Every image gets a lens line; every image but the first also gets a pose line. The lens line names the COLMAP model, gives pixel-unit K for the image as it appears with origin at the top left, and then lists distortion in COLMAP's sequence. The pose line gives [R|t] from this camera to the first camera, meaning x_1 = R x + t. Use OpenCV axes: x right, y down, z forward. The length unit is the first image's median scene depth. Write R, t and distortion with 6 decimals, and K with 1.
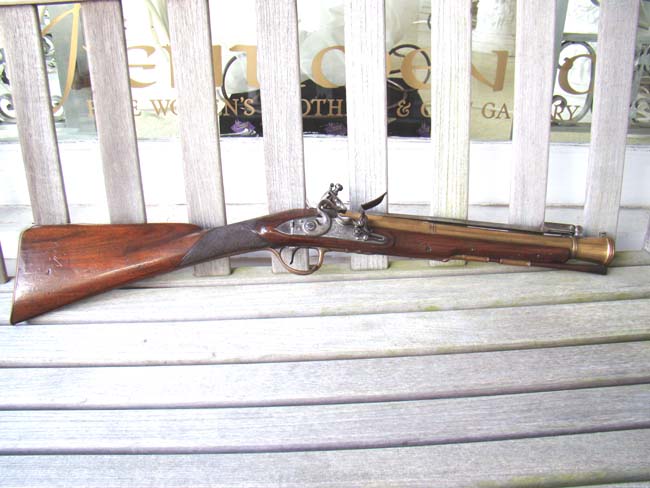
lens RADIAL K [[621.0, 0, 325.0], [0, 621.0, 244.0], [0, 0, 1]] dist [-0.128983, 0.019939]
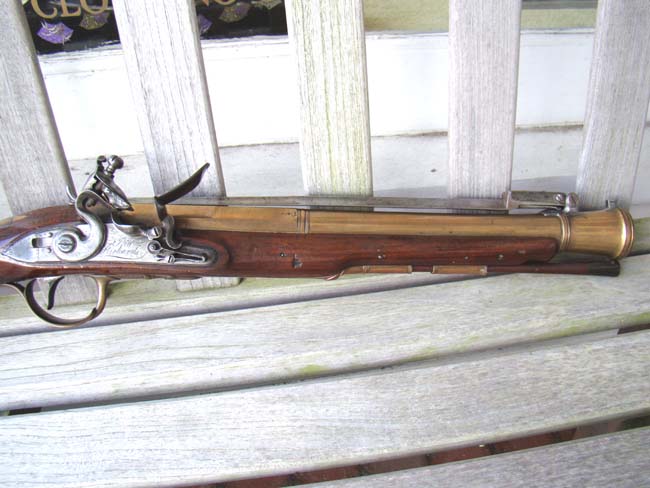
lens RADIAL K [[621.0, 0, 325.0], [0, 621.0, 244.0], [0, 0, 1]] dist [-0.128983, 0.019939]
pose [[0.995569, -0.077256, 0.053601, 0.161713], [0.064845, 0.976904, 0.203602, -0.115175], [-0.068092, -0.199224, 0.977585, 0.470183]]
